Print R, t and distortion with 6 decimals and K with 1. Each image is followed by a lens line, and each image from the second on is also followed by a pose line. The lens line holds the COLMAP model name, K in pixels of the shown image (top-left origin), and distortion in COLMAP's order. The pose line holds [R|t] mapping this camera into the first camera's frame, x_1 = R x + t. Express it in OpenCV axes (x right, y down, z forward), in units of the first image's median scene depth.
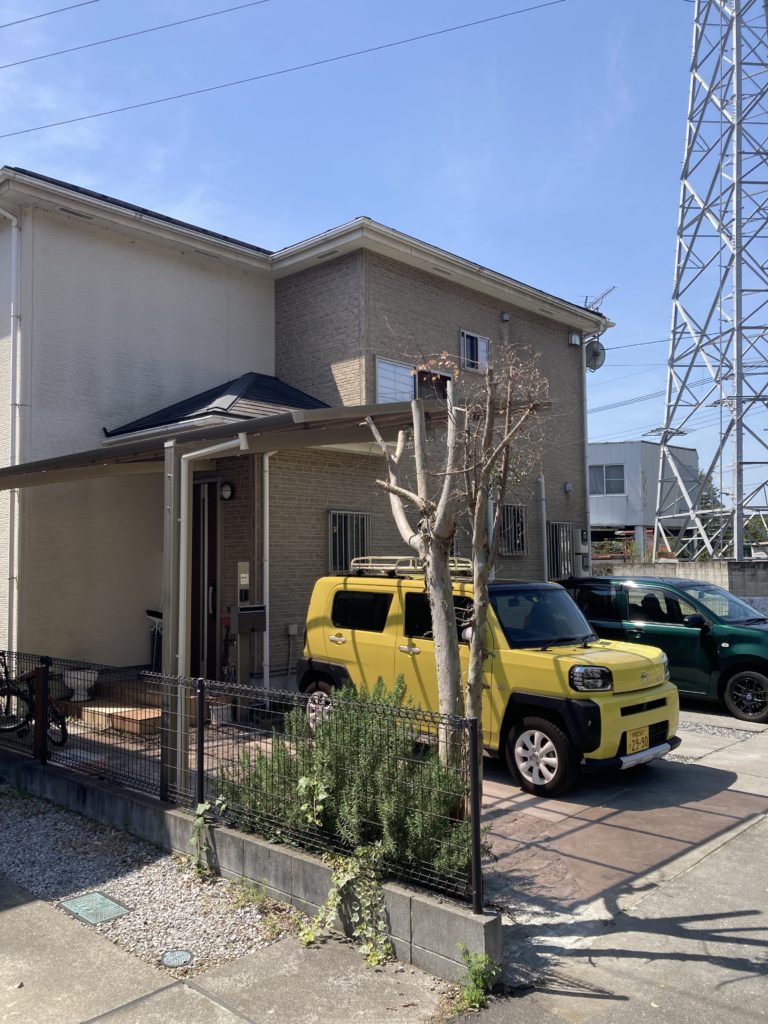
lens RADIAL K [[836.4, 0, 384.0], [0, 836.4, 512.0], [0, 0, 1]] dist [0.015520, 0.015075]
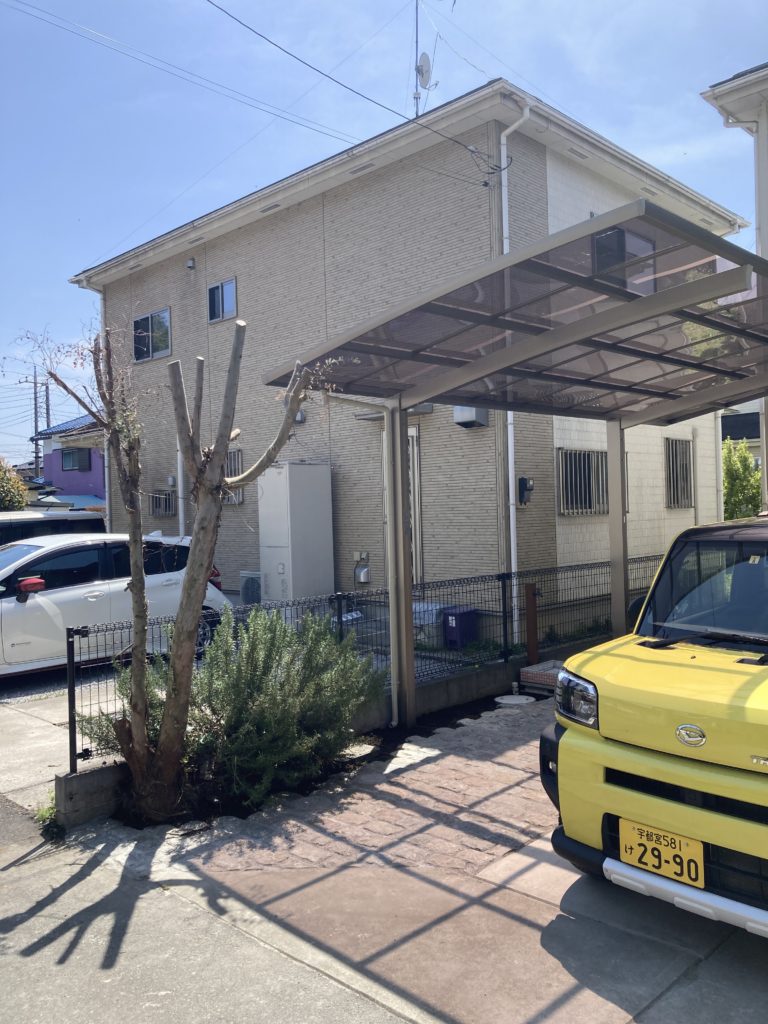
lens RADIAL K [[836.4, 0, 384.0], [0, 836.4, 512.0], [0, 0, 1]] dist [0.015520, 0.015075]
pose [[-0.015052, 0.015744, -0.999763, 0.804971], [0.086515, 0.996147, 0.014384, 0.054217], [0.996137, -0.086278, -0.016356, 0.878562]]
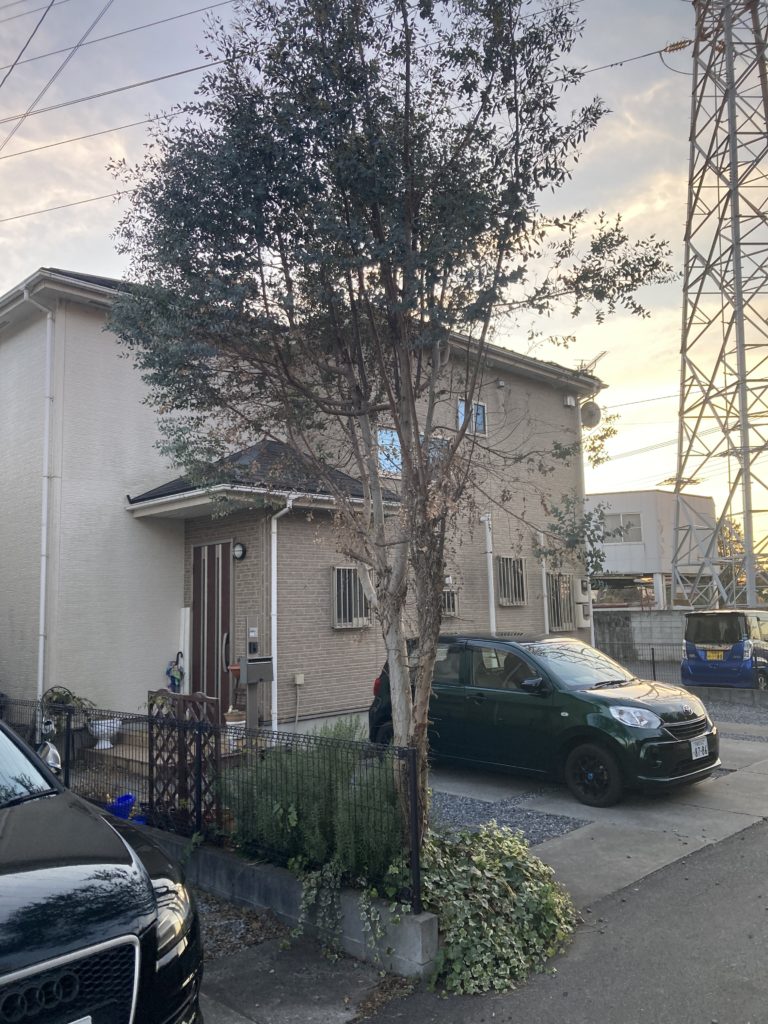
lens RADIAL K [[810.6, 0, 384.0], [0, 810.6, 512.0], [0, 0, 1]] dist [0.013677, 0.002905]
pose [[0.999516, -0.017949, -0.025416, 0.048344], [0.016290, 0.997814, -0.064052, -0.008885], [0.026510, 0.063607, 0.997623, -0.085154]]
